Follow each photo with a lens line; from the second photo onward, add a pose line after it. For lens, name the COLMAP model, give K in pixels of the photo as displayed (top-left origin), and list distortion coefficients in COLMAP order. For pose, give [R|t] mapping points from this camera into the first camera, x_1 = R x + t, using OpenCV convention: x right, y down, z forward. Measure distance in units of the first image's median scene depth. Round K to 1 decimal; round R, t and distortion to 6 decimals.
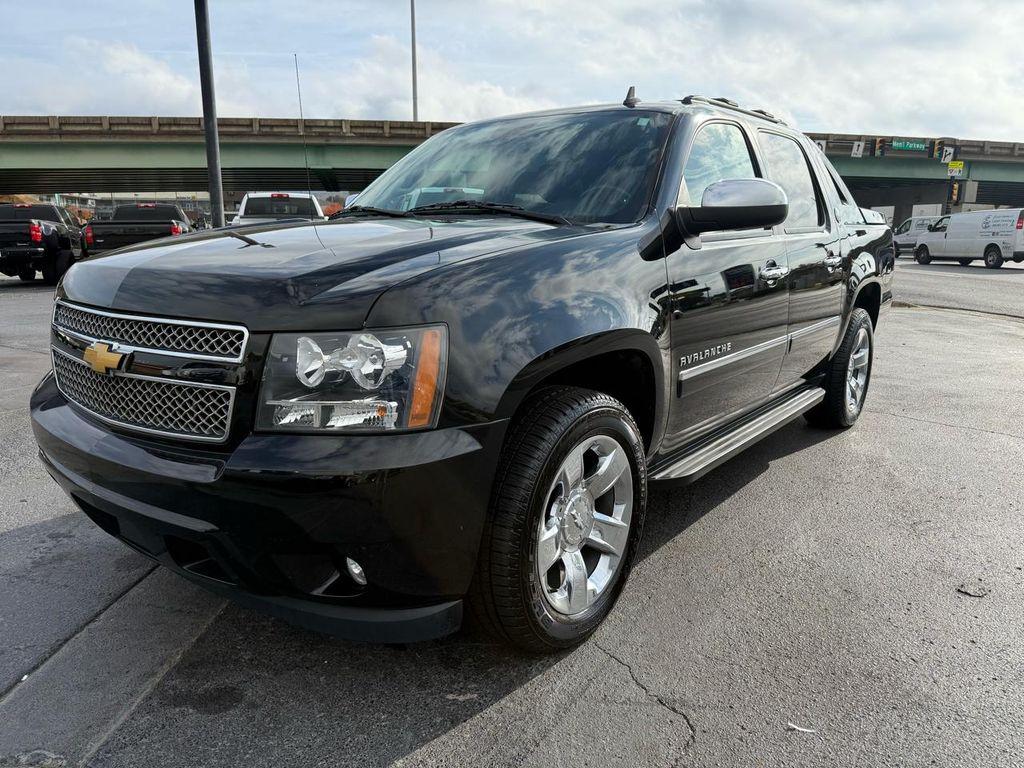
lens RADIAL K [[751.1, 0, 522.6], [0, 751.1, 386.3], [0, 0, 1]] dist [0.042345, -0.062983]
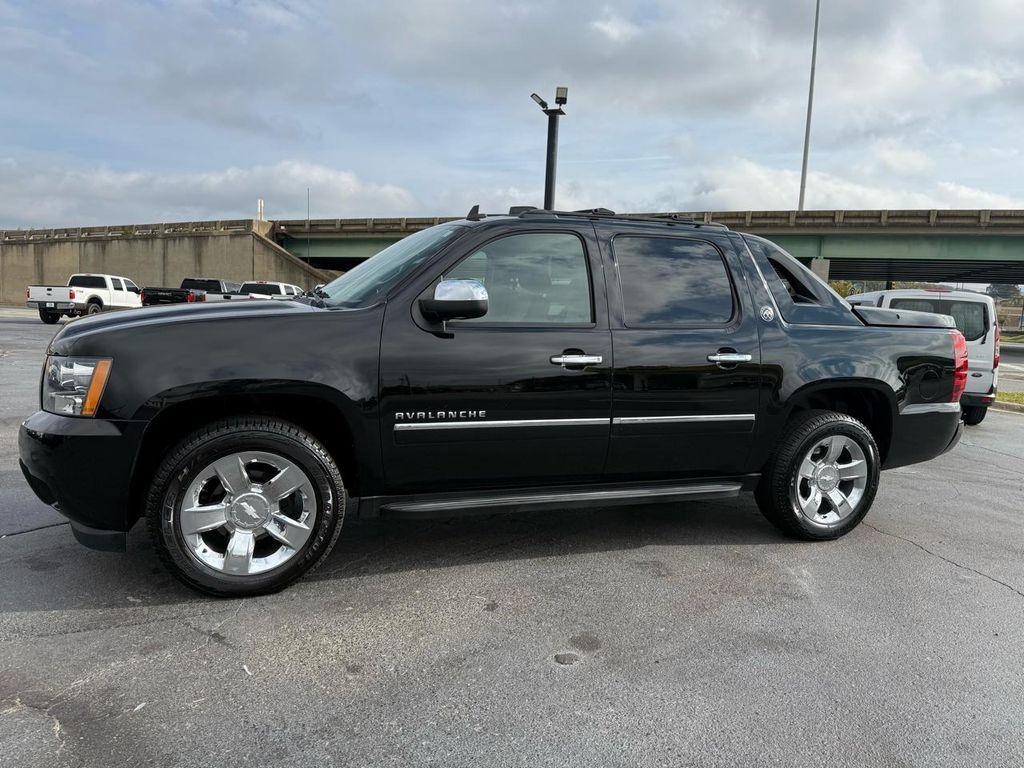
lens RADIAL K [[751.1, 0, 510.3], [0, 751.1, 382.4], [0, 0, 1]] dist [0.042345, -0.062983]
pose [[0.852303, 0.089752, -0.515290, 1.014701], [-0.147790, 0.986347, -0.072649, -0.024273], [0.501735, 0.138074, 0.853931, -0.002205]]
